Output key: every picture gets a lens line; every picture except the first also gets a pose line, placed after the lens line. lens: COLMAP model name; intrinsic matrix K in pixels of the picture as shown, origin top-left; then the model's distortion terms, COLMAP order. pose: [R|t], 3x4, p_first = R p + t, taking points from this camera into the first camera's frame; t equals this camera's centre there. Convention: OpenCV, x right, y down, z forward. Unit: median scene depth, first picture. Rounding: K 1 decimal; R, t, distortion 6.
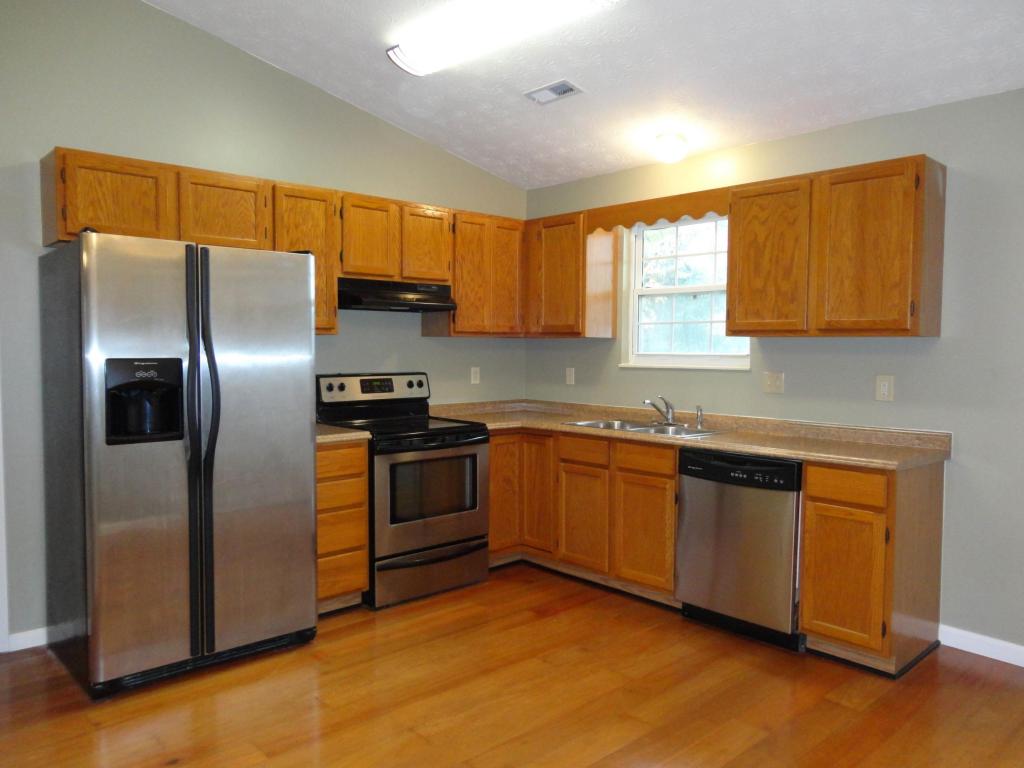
lens RADIAL K [[762.2, 0, 512.0], [0, 762.2, 384.0], [0, 0, 1]] dist [0.000136, 0.001828]
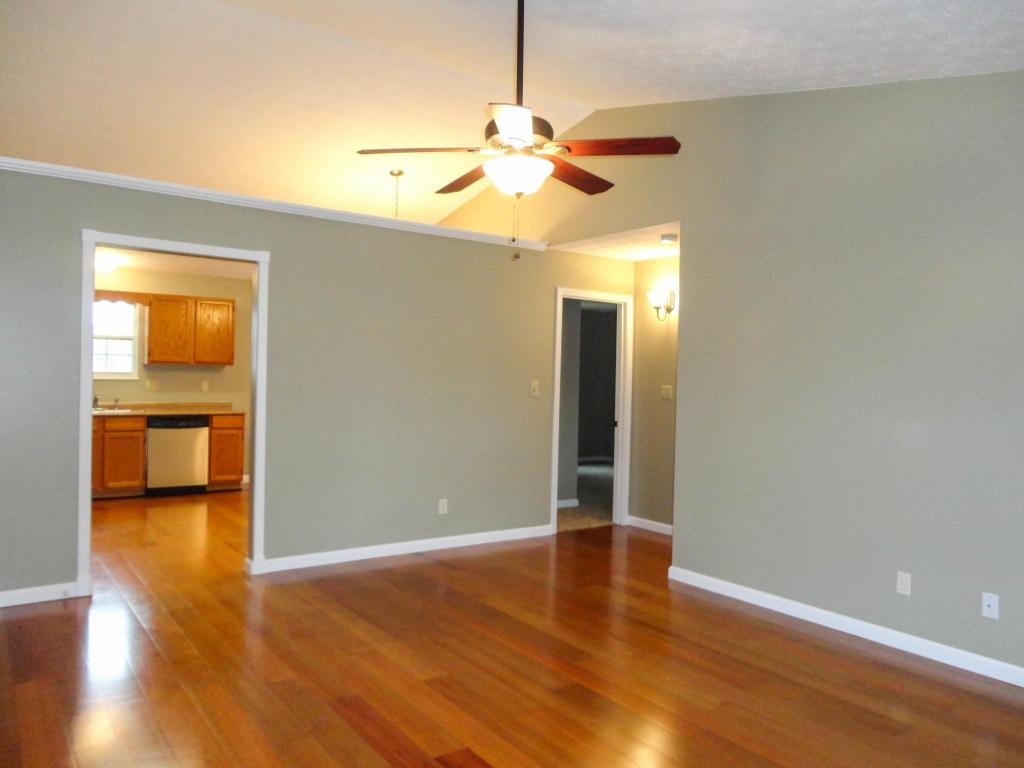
lens RADIAL K [[749.6, 0, 512.0], [0, 749.6, 384.0], [0, 0, 1]] dist [-0.011077, -0.000283]
pose [[0.119832, -0.010167, 0.992742, -1.752466], [0.030098, 0.999525, 0.006604, 0.011694], [-0.992338, 0.029088, 0.120081, -0.258095]]
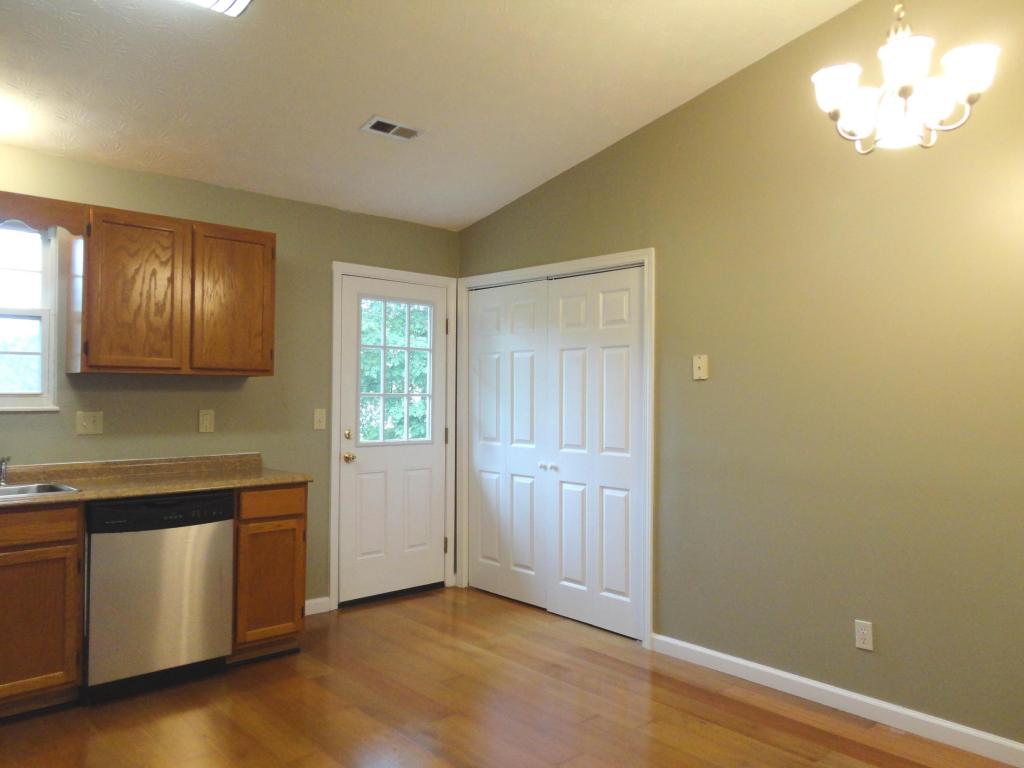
lens RADIAL K [[762.2, 0, 512.0], [0, 762.2, 384.0], [0, 0, 1]] dist [0.000136, 0.001828]
pose [[0.010175, 0.006025, 0.999930, -0.631988], [0.043220, 0.999045, -0.006459, -0.022580], [-0.999014, 0.043282, 0.009905, 0.529822]]
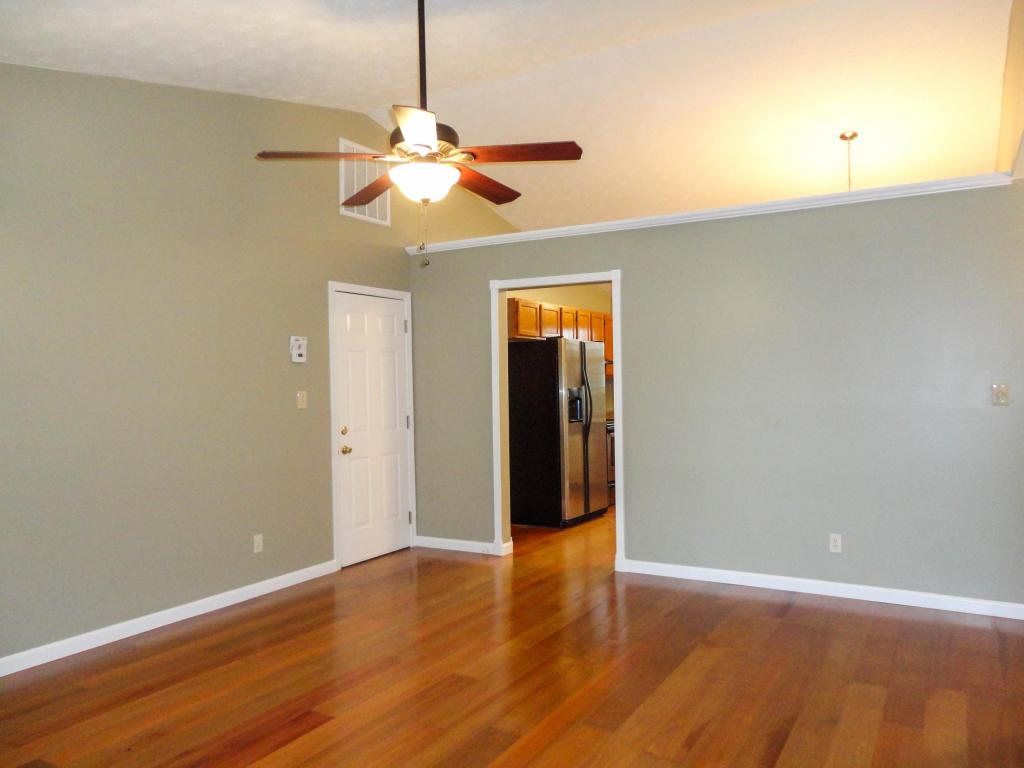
lens RADIAL K [[749.6, 0, 512.0], [0, 749.6, 384.0], [0, 0, 1]] dist [-0.011077, -0.000283]
pose [[0.956138, -0.017875, 0.292370, -1.082684], [0.033350, 0.998289, -0.048033, 0.051011], [-0.291011, 0.055677, 0.955098, -0.977257]]
